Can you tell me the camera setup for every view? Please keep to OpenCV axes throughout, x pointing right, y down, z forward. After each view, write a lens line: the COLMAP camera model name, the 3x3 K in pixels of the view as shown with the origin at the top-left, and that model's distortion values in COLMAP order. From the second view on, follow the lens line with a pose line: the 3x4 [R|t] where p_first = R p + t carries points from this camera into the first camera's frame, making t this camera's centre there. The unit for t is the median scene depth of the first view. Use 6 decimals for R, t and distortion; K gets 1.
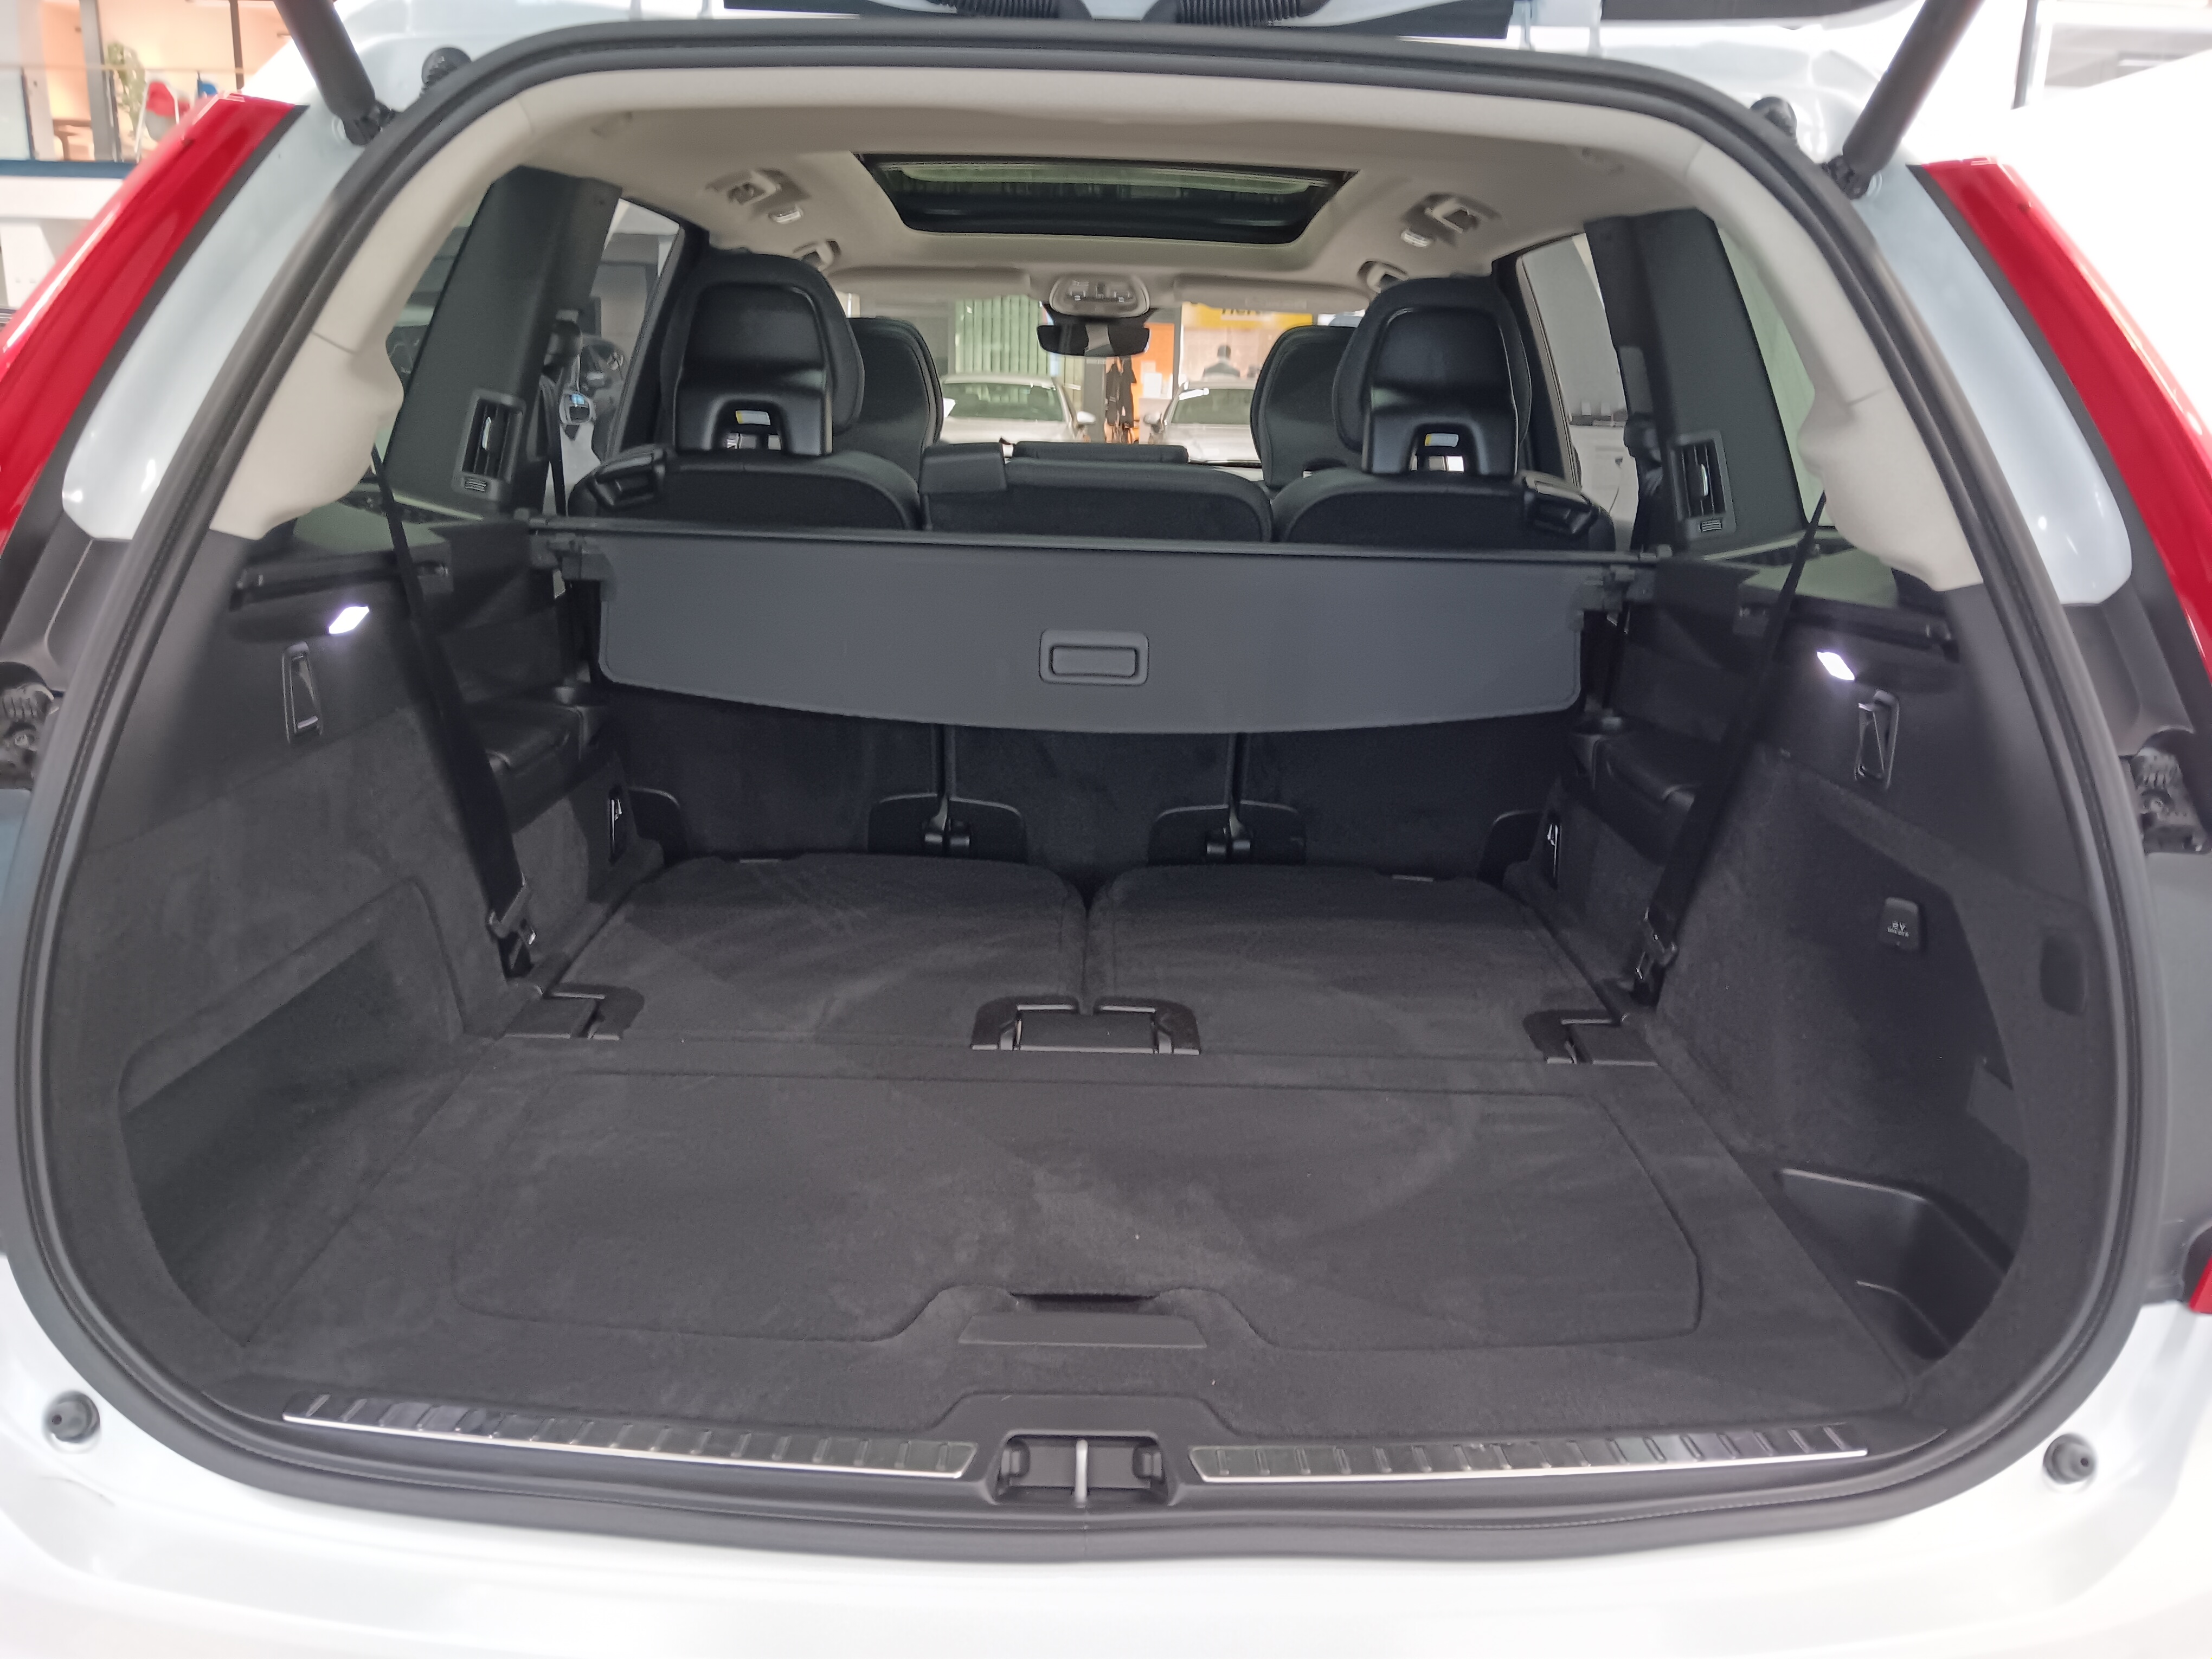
lens RADIAL K [[1726.7, 0, 1106.0], [0, 1726.7, 829.5], [0, 0, 1]] dist [0.127821, -0.241455]
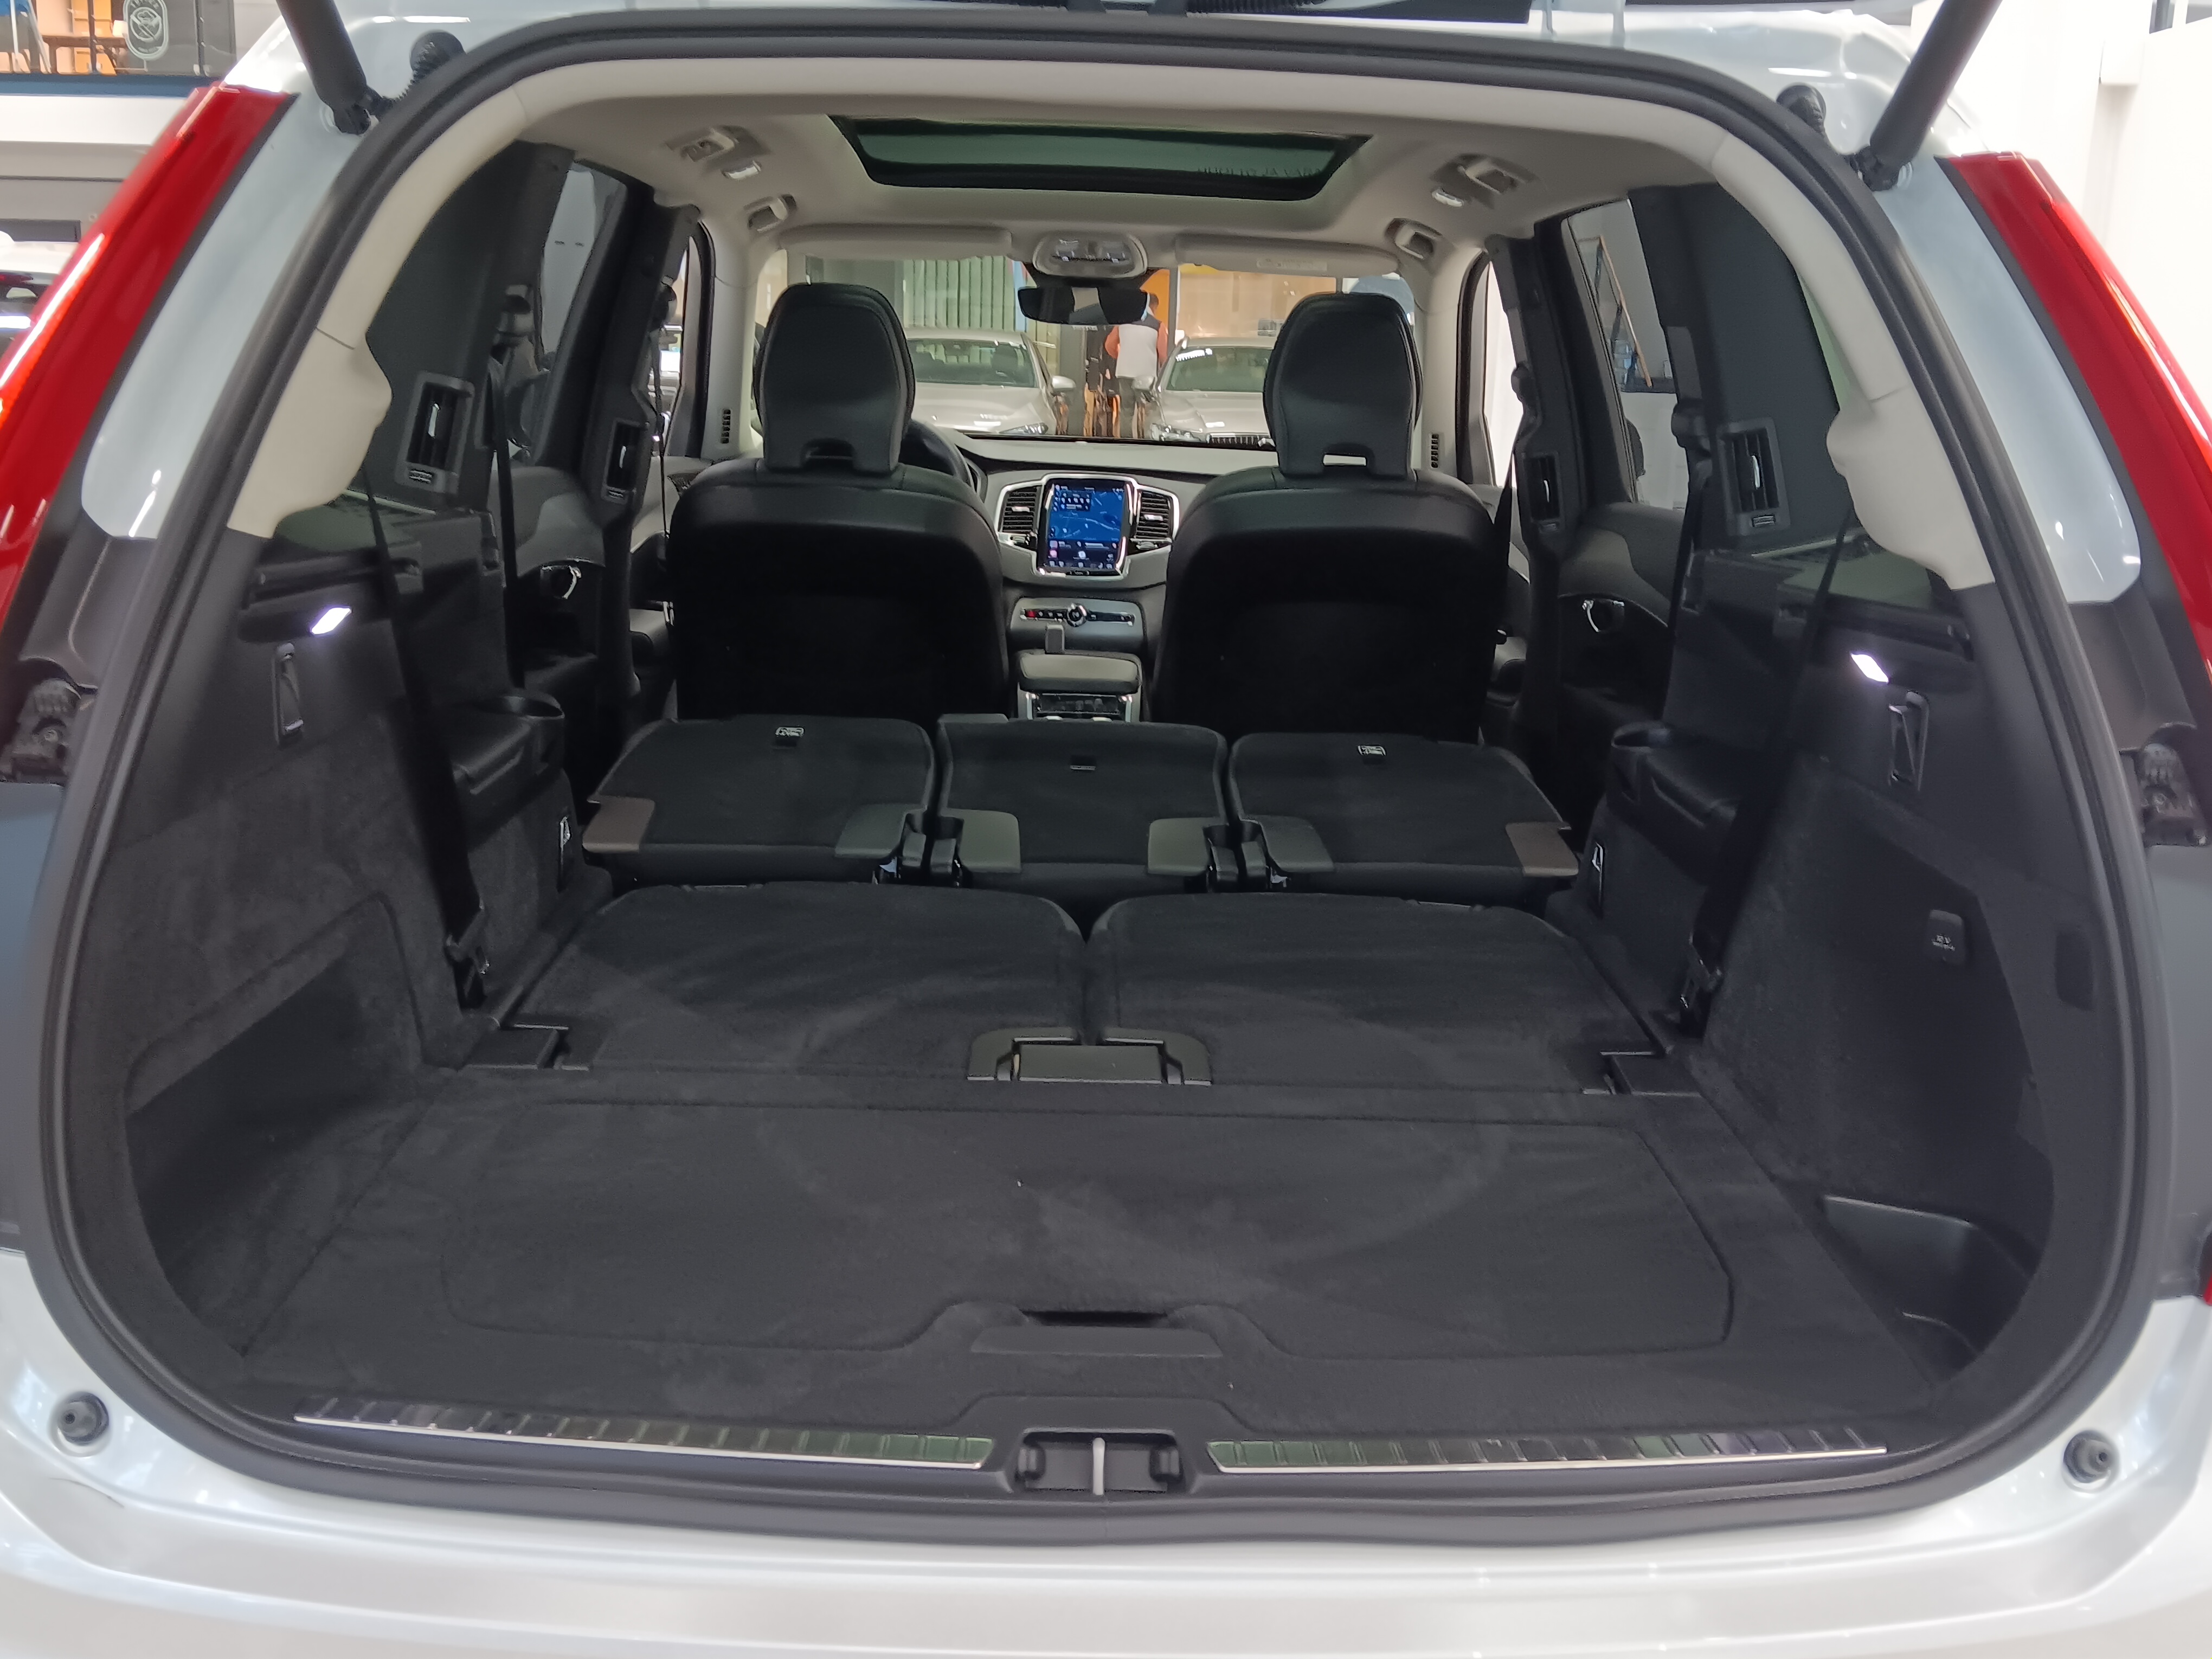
lens RADIAL K [[2131.0, 0, 1096.7], [0, 2131.0, 834.5], [0, 0, 1]] dist [0.160604, -0.381729]
pose [[0.999985, -0.000256, 0.005397, -0.014058], [0.000388, 0.999701, -0.024435, 0.022671], [-0.005389, 0.024437, 0.999687, -0.154690]]
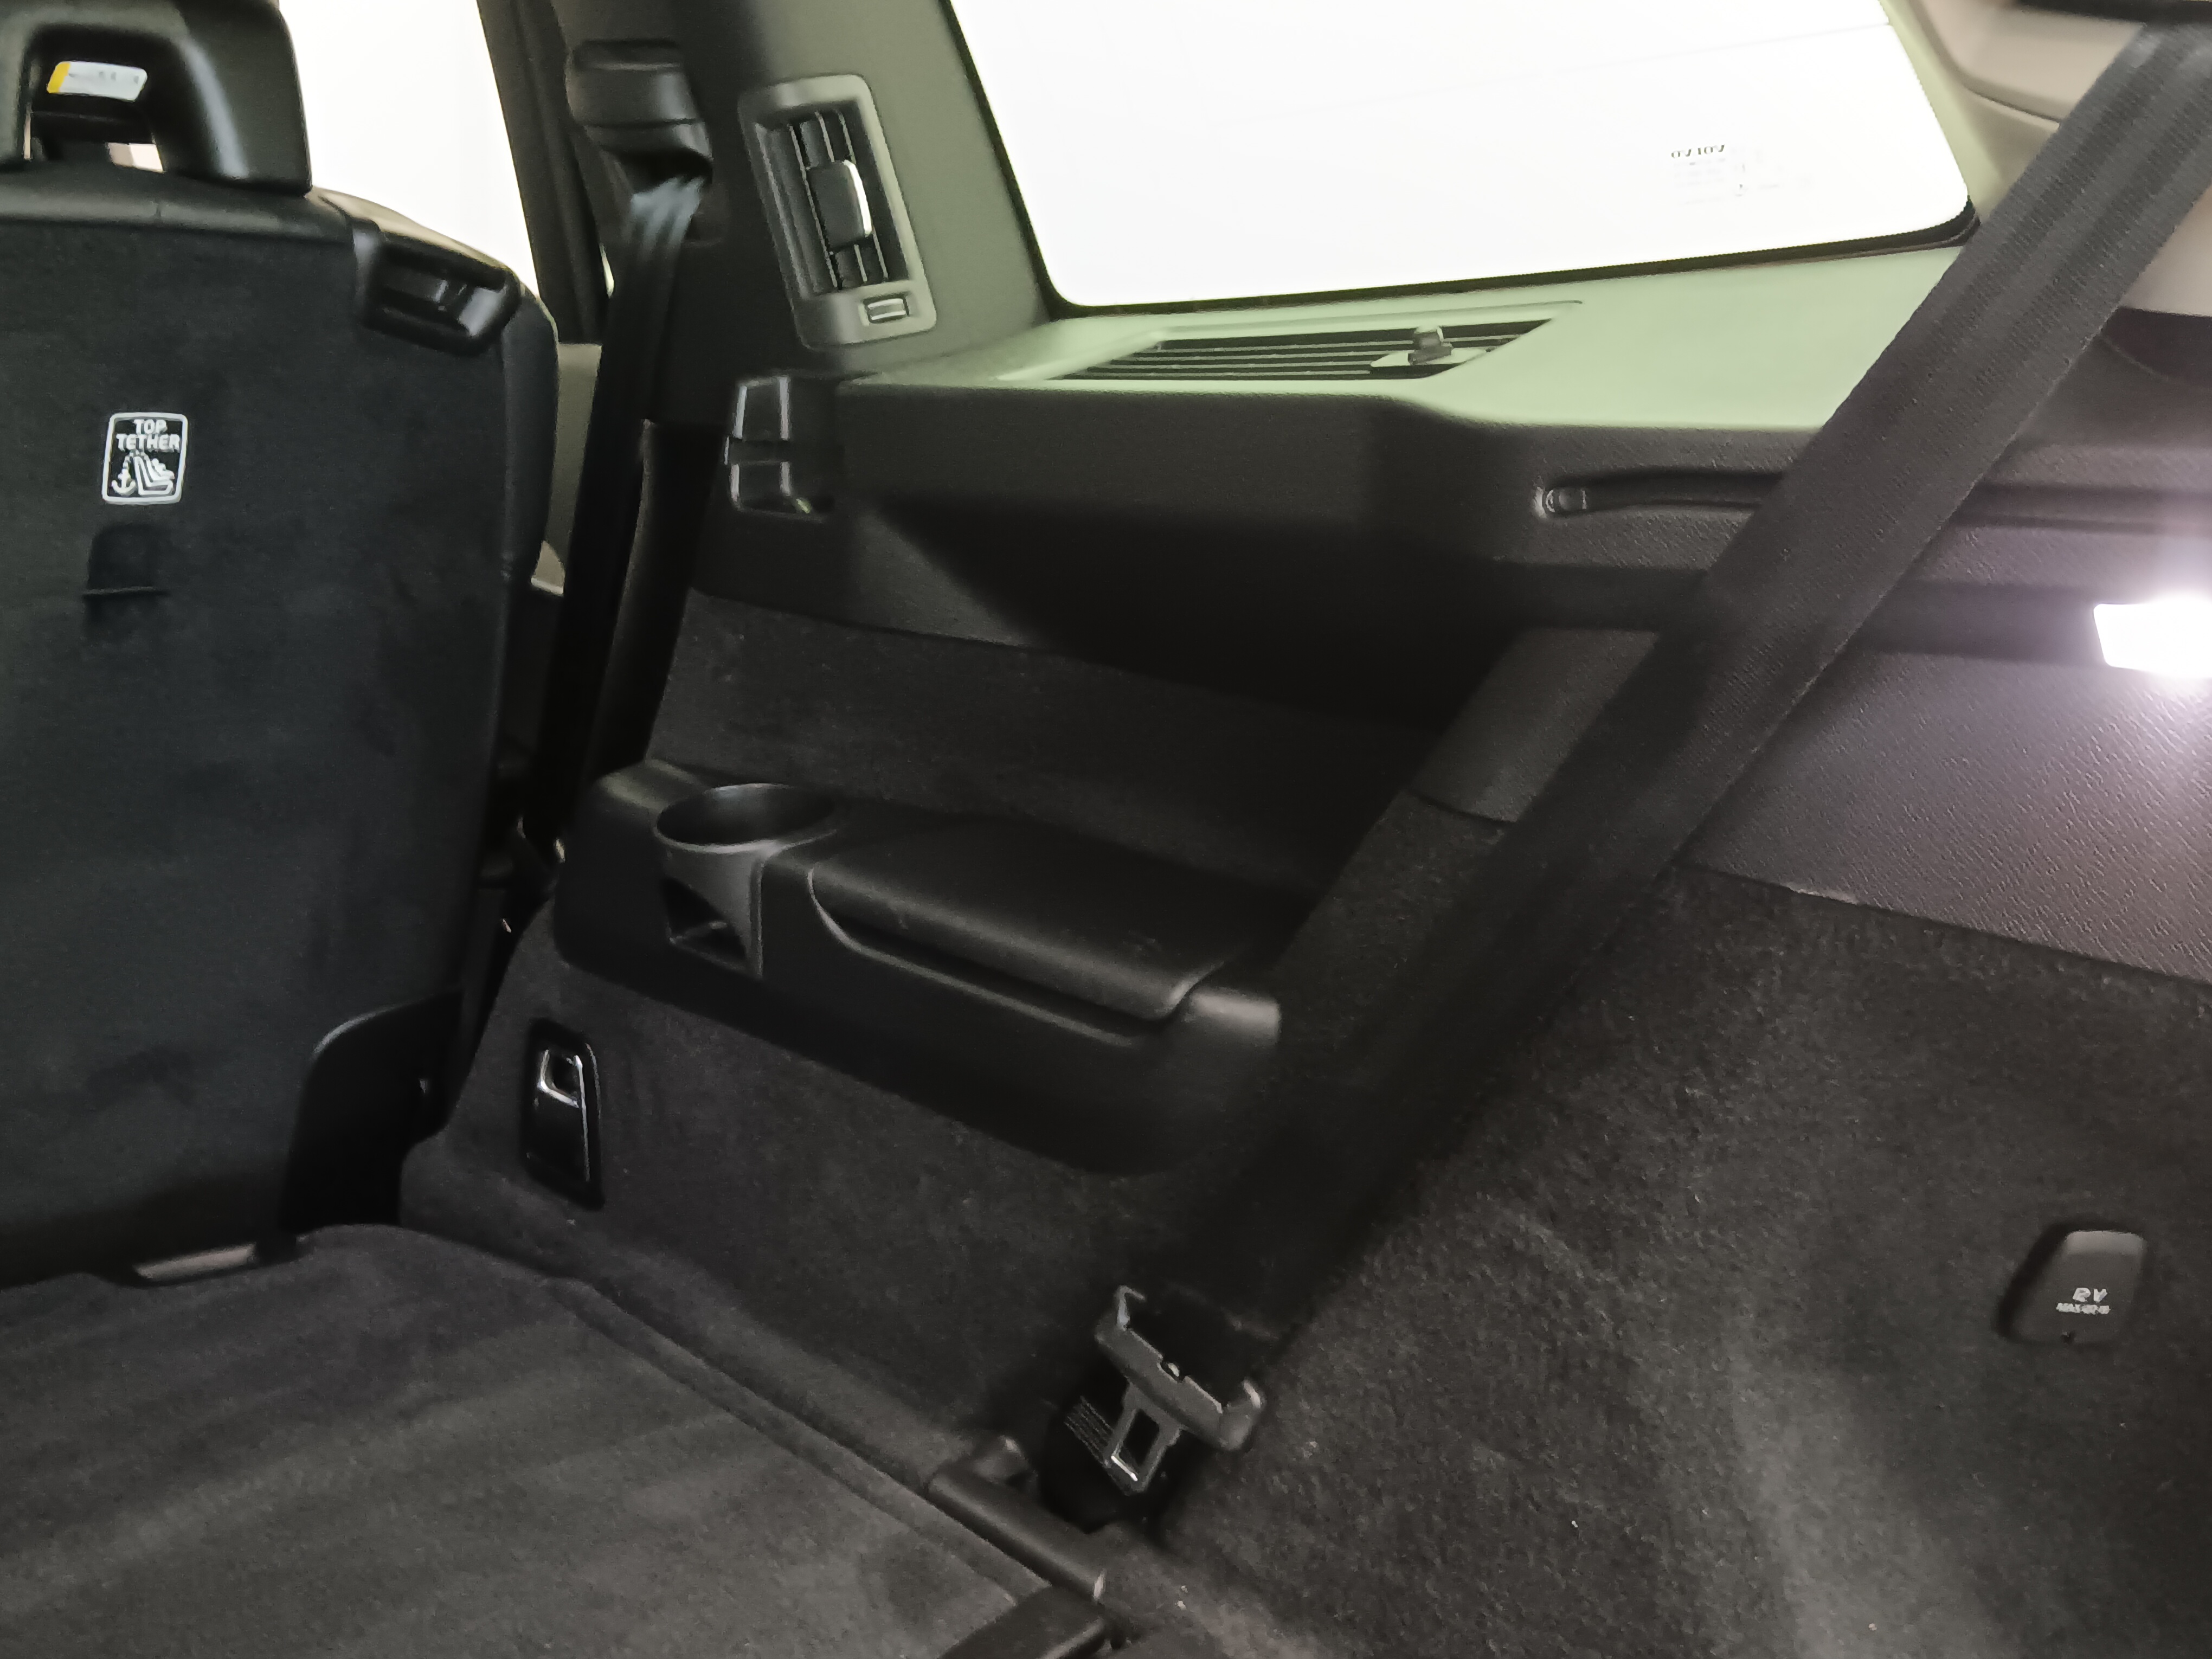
lens RADIAL K [[2157.1, 0, 1113.7], [0, 2157.1, 859.2], [0, 0, 1]] dist [0.184388, -0.462927]
pose [[0.682288, -0.168807, 0.711327, -0.012171], [0.149931, 0.984605, 0.089850, -0.097002], [-0.715544, 0.045346, 0.697094, 0.704834]]
